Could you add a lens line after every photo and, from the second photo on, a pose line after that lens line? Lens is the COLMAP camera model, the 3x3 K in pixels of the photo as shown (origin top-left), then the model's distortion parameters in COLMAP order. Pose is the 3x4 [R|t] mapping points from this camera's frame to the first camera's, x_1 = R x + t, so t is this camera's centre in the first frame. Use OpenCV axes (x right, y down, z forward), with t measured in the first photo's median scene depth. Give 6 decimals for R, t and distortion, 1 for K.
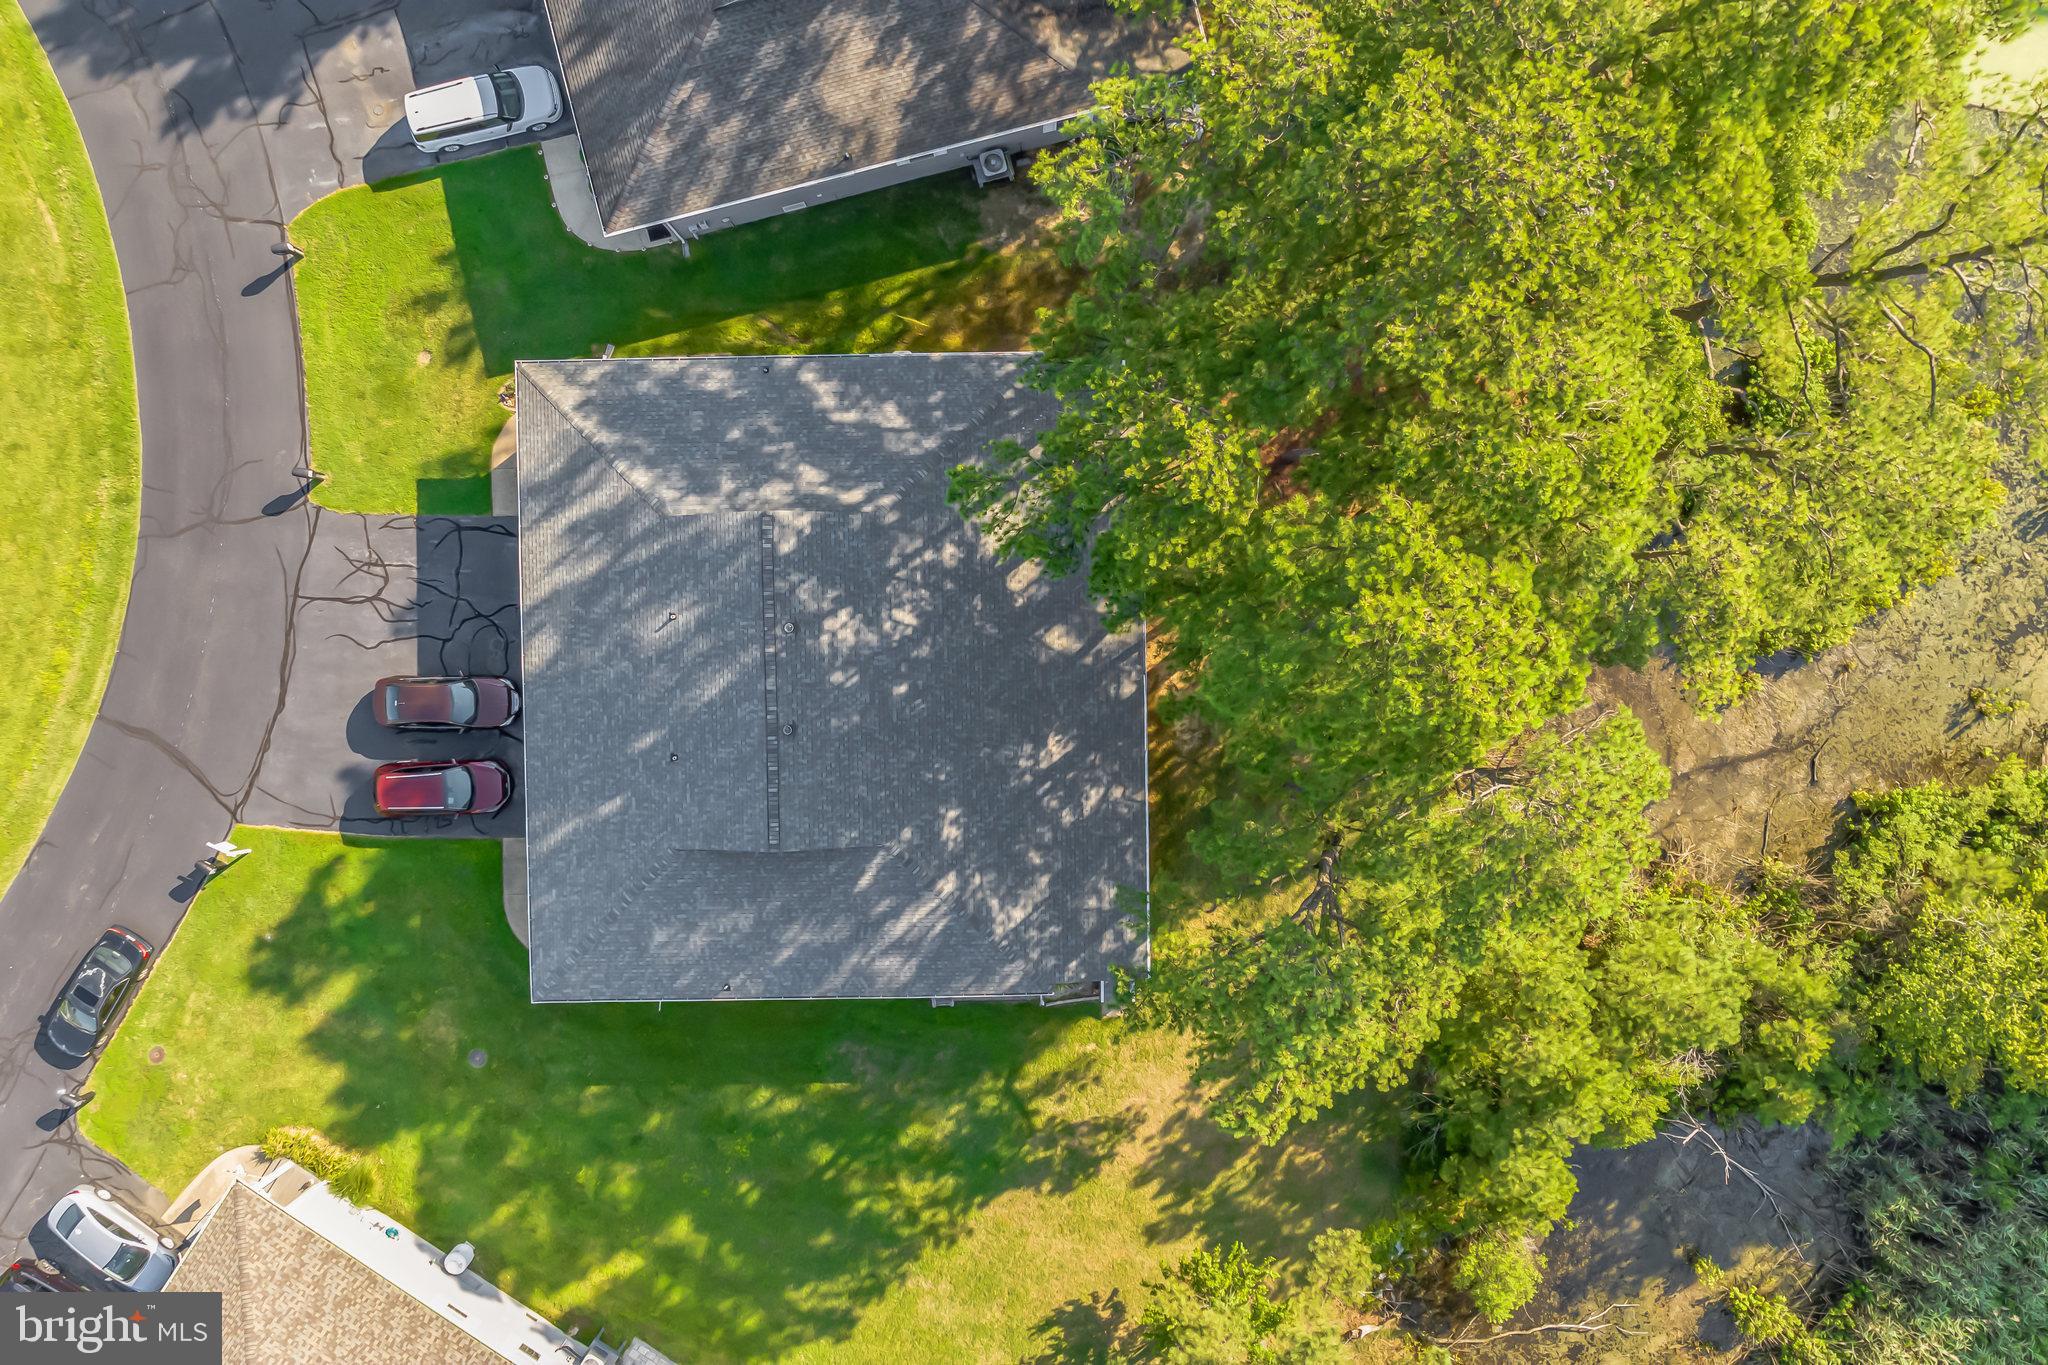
lens RADIAL K [[1329.6, 0, 1044.1], [0, 1329.6, 678.7], [0, 0, 1]] dist [-0.030249, -0.000441]
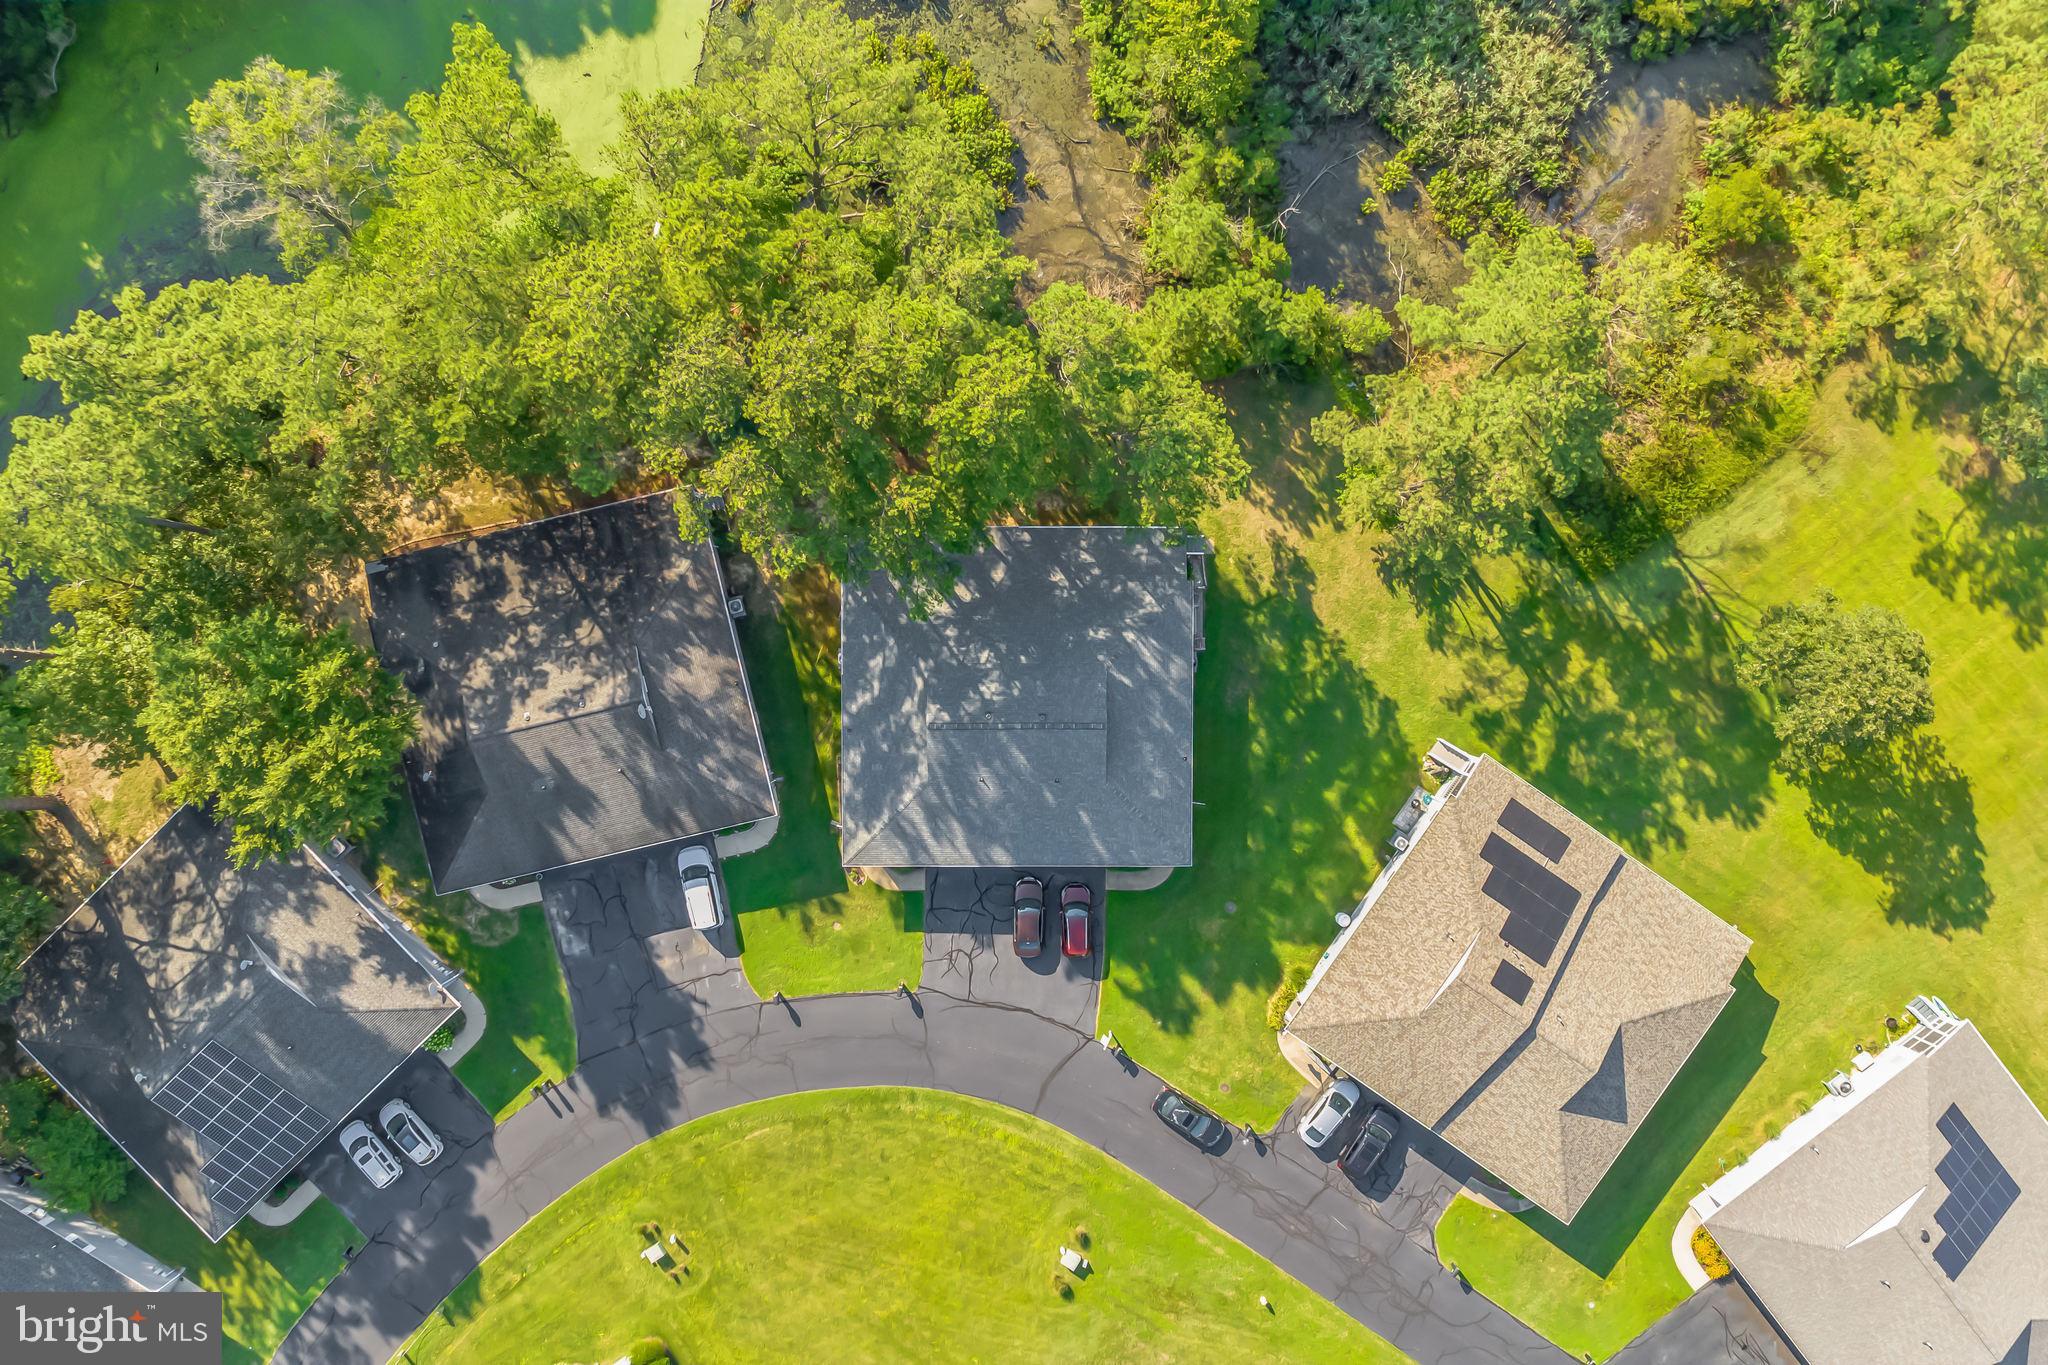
lens RADIAL K [[1666.1, 0, 1052.4], [0, 1666.1, 676.8], [0, 0, 1]] dist [-0.007253, -0.007914]
pose [[0.016713, -0.999531, -0.025655, -0.067535], [0.999397, 0.017481, -0.030006, 0.111751], [0.030440, -0.025138, 0.999220, -1.246900]]
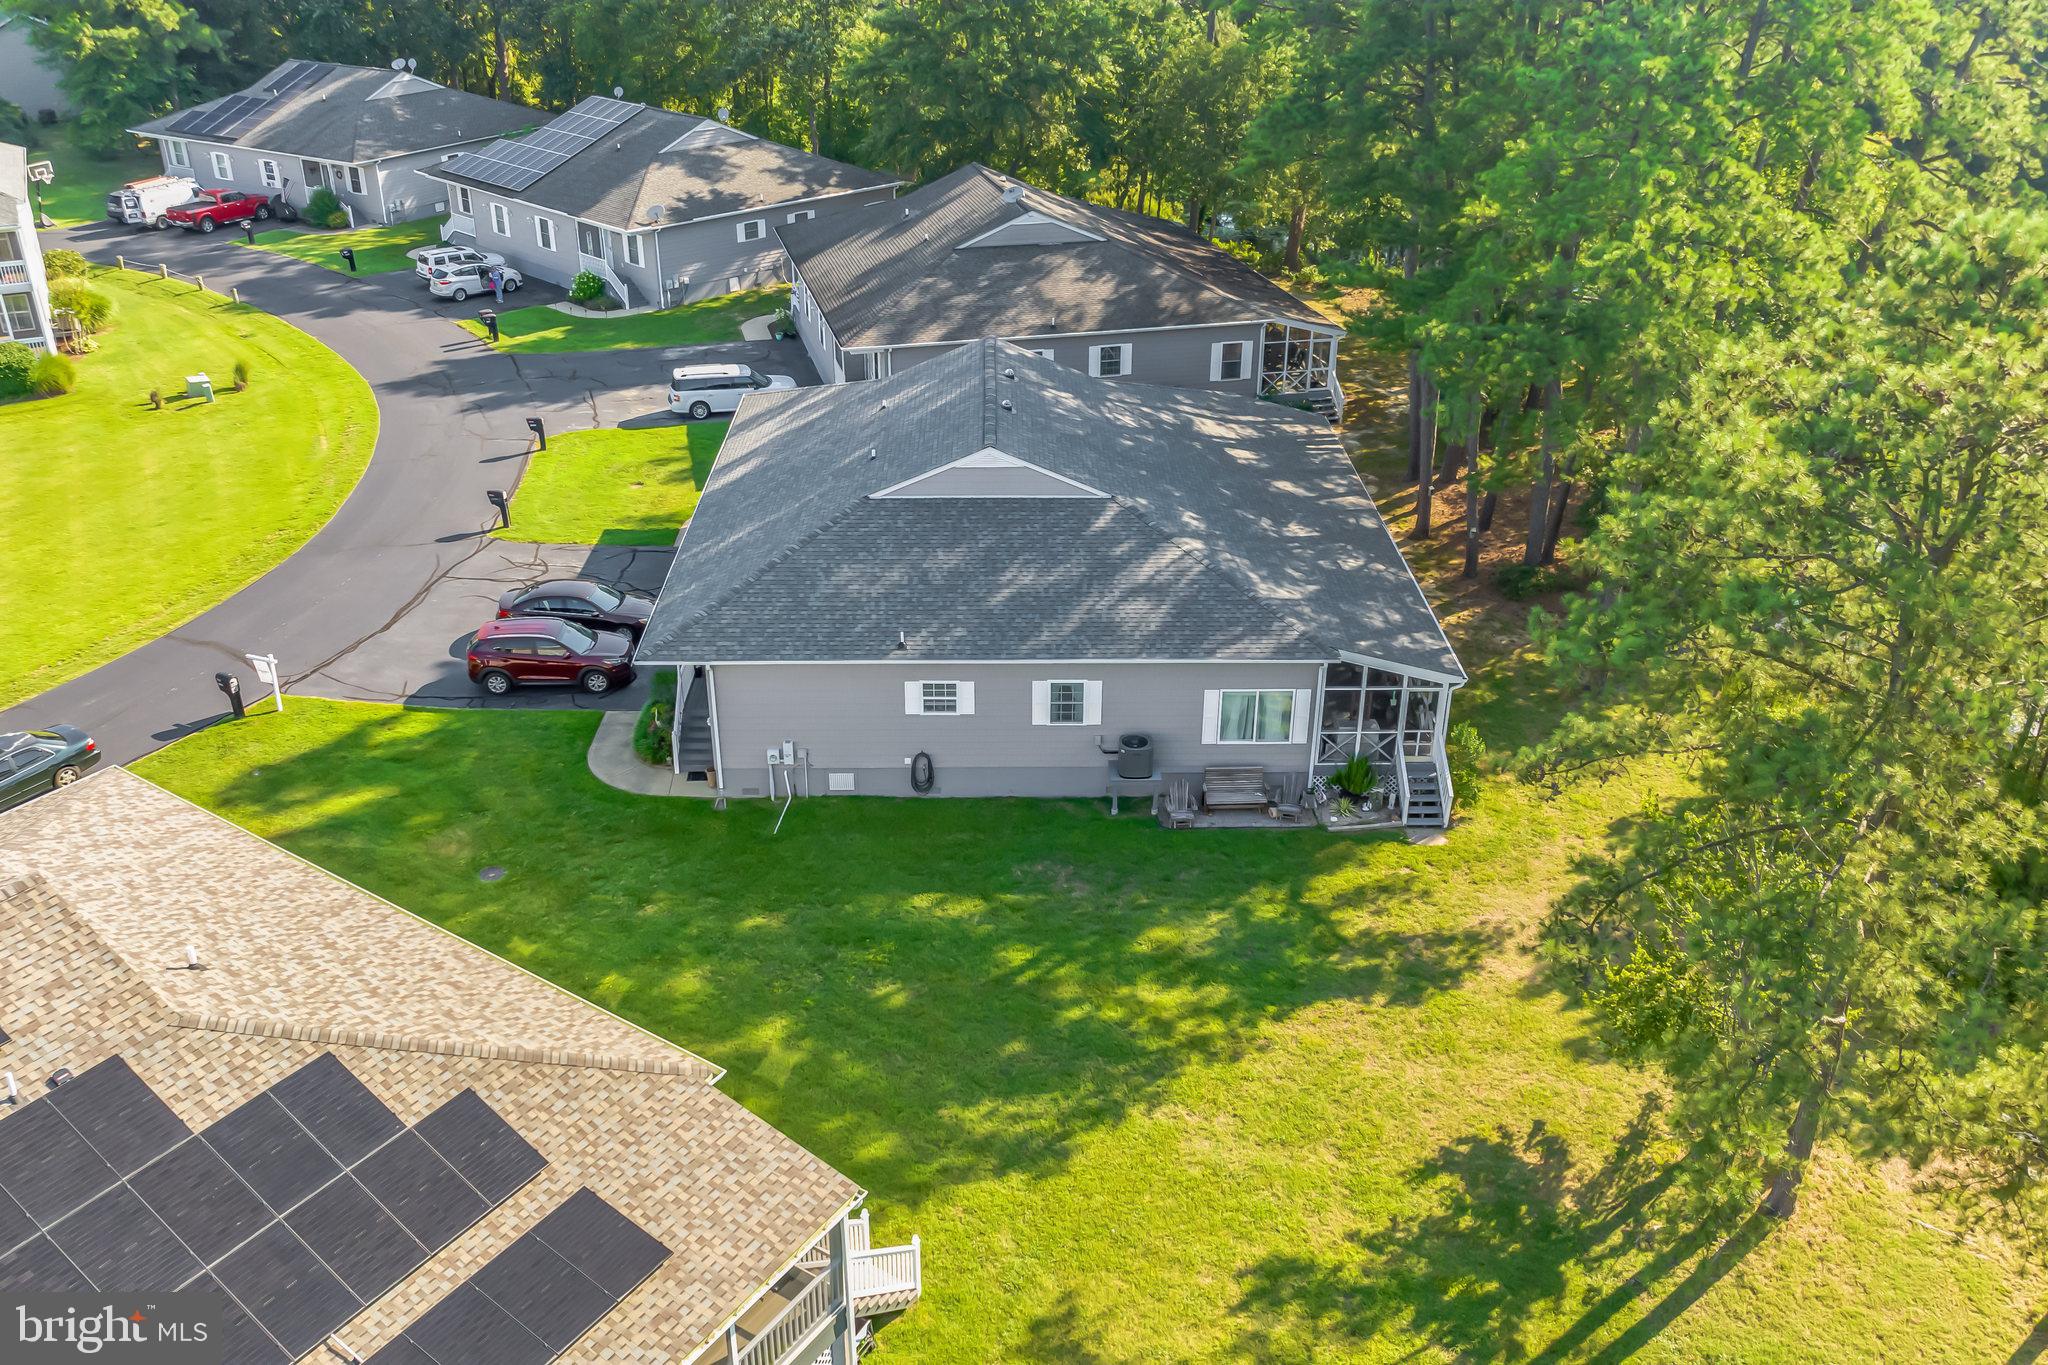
lens RADIAL K [[1666.1, 0, 1052.4], [0, 1666.1, 676.8], [0, 0, 1]] dist [-0.007253, -0.007914]
pose [[0.999911, -0.012269, 0.005164, -0.153773], [0.010406, 0.478529, -0.878010, 1.003669], [0.008301, 0.877986, 0.478614, 0.513108]]
